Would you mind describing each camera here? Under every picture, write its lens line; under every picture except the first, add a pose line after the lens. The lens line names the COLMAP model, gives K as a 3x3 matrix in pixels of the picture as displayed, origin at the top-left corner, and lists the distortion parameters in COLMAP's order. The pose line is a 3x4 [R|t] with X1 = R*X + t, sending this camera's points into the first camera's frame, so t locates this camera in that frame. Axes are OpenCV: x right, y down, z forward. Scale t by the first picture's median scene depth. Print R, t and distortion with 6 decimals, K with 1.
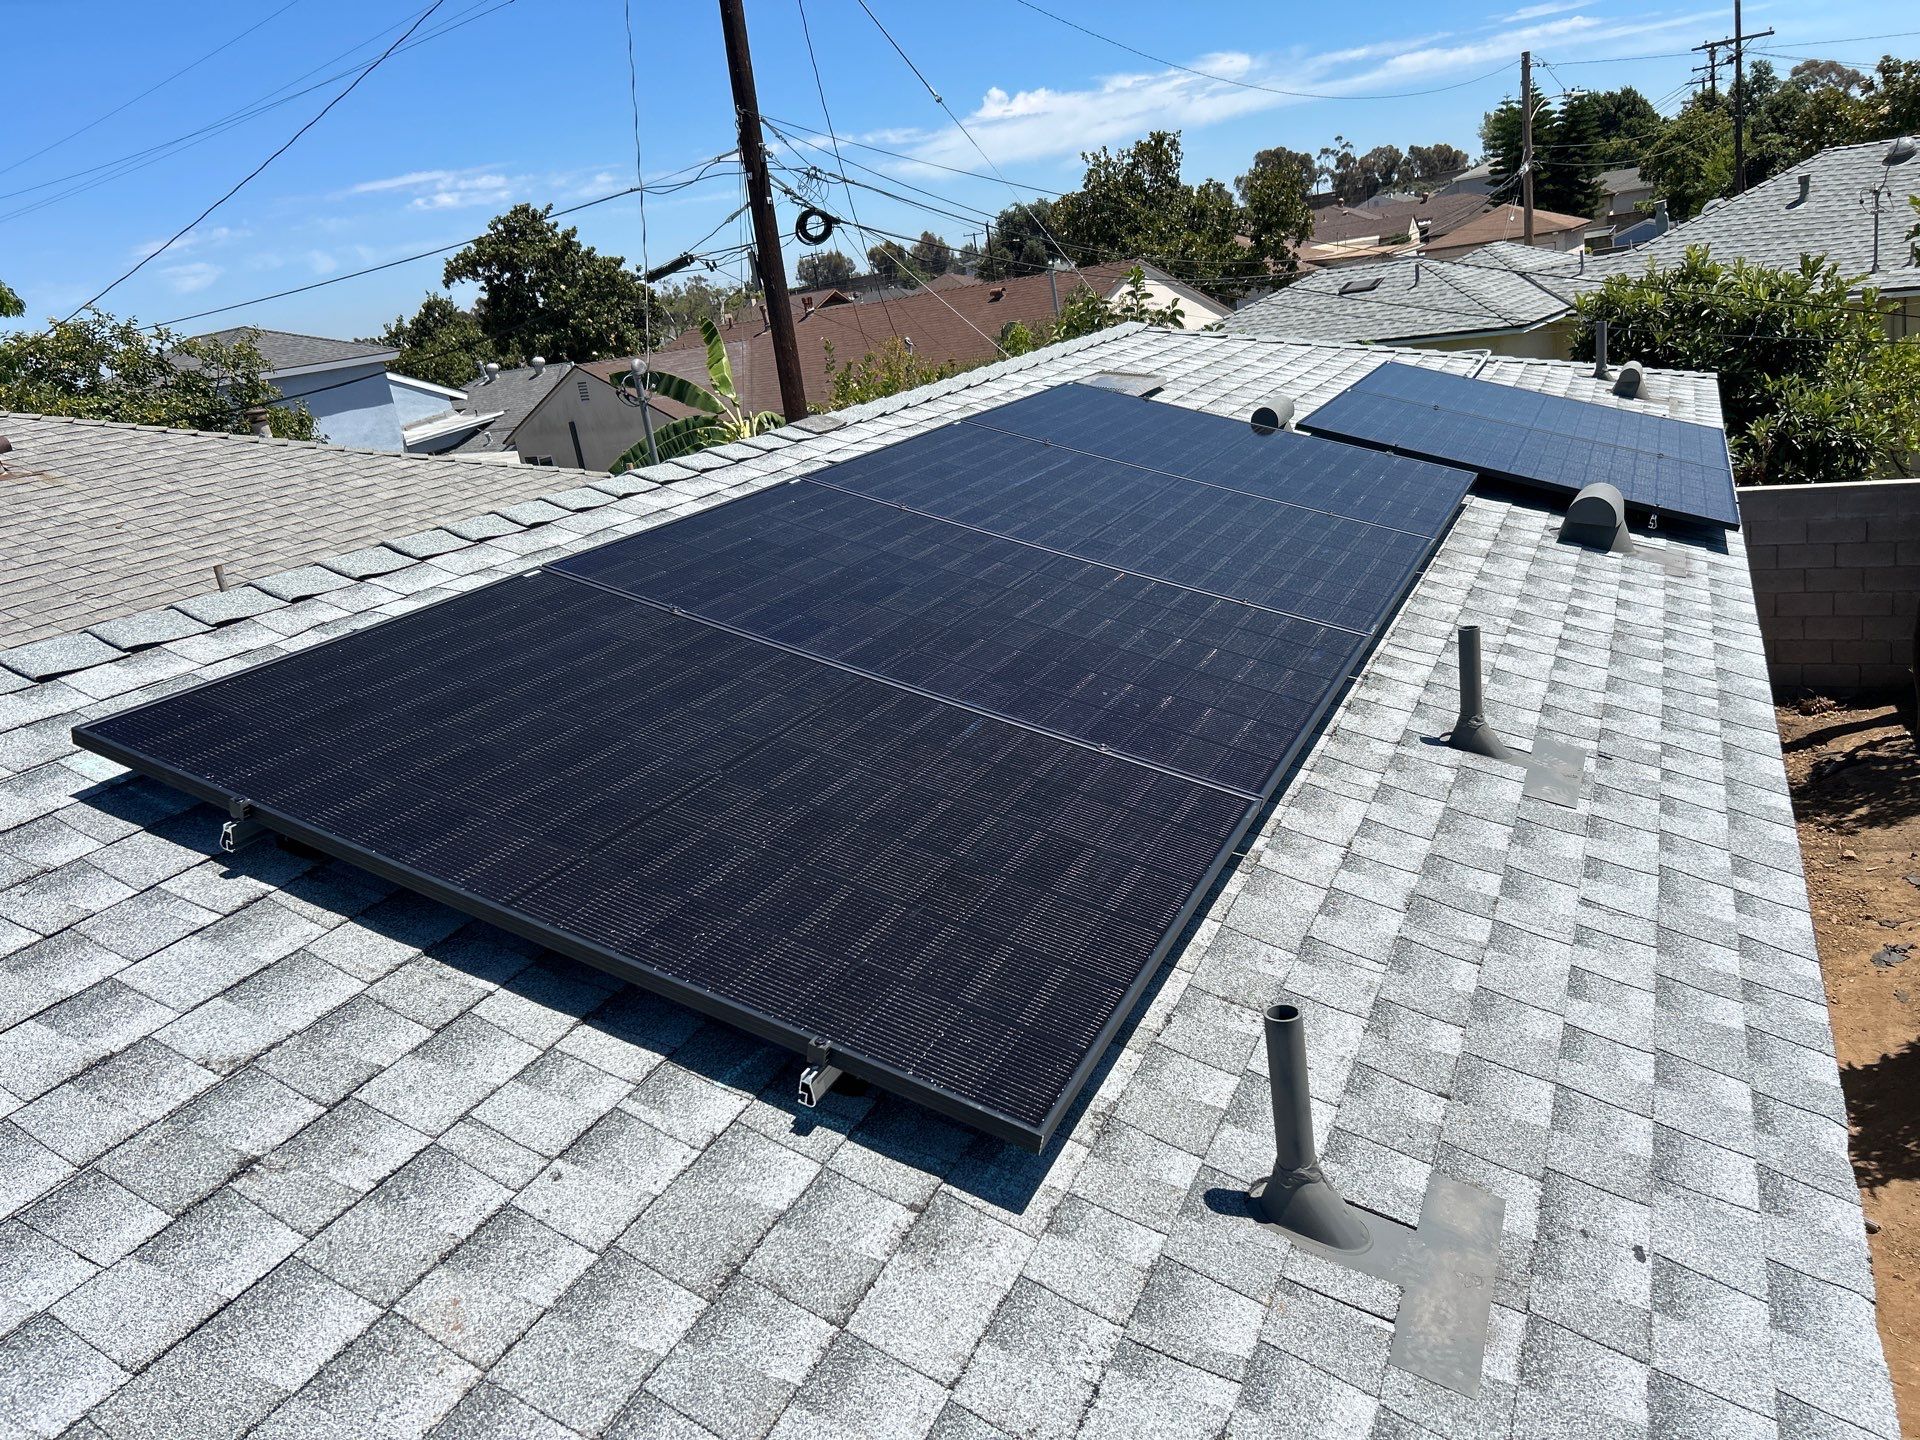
lens RADIAL K [[1460.6, 0, 971.1], [0, 1460.6, 716.0], [0, 0, 1]] dist [0.039326, -0.041223]
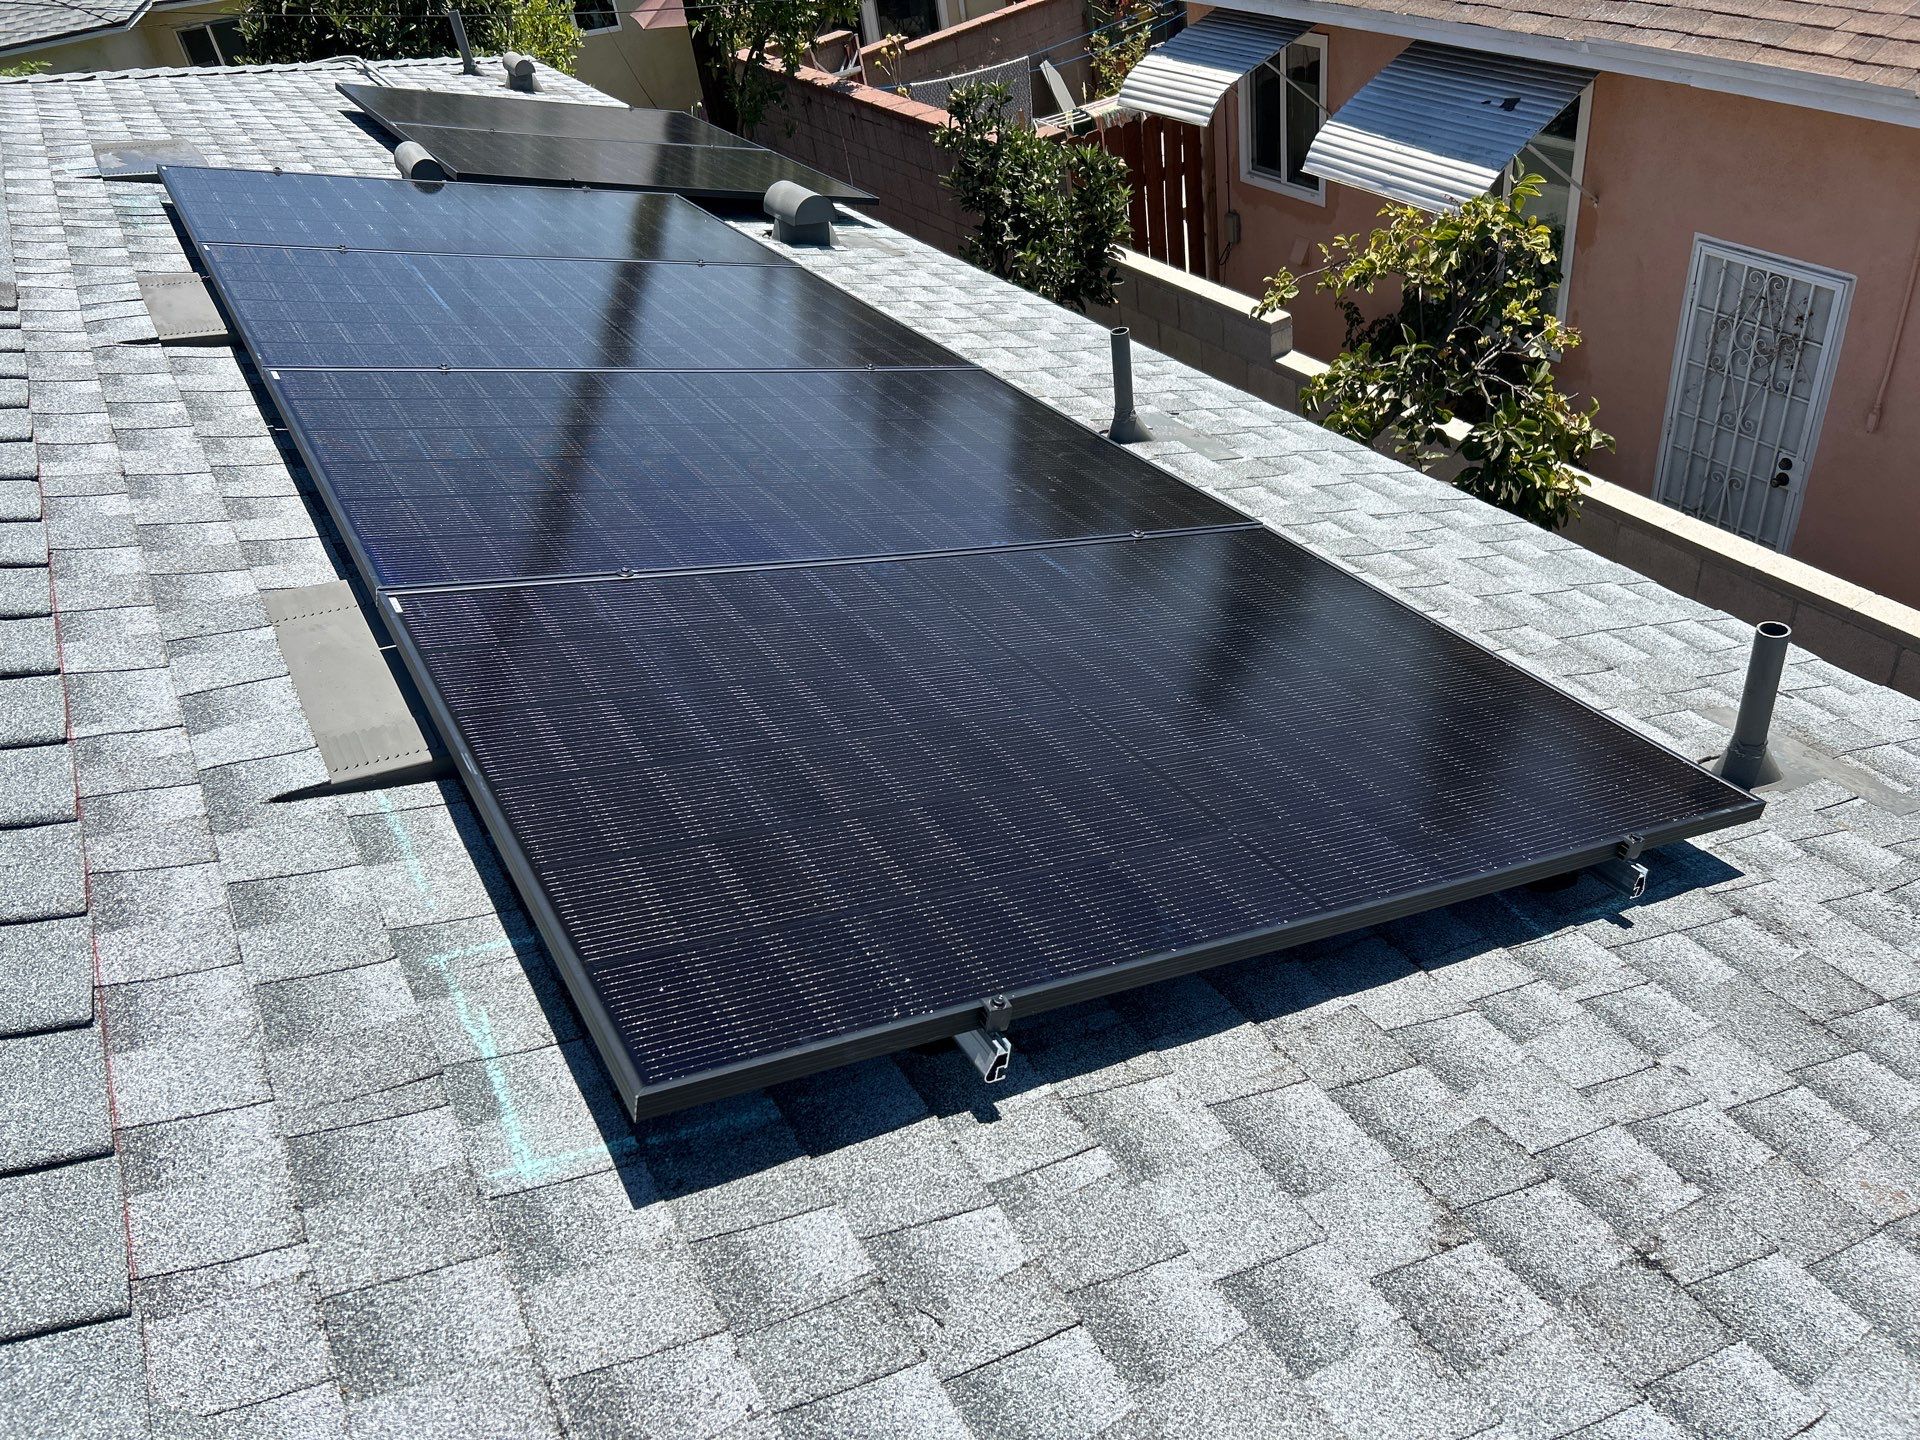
lens RADIAL K [[1460.6, 0, 971.1], [0, 1460.6, 716.0], [0, 0, 1]] dist [0.039326, -0.041223]
pose [[0.583682, -0.427790, 0.690153, -0.898719], [0.285675, 0.903809, 0.318621, -0.270906], [-0.760070, 0.011186, 0.649745, 0.579713]]
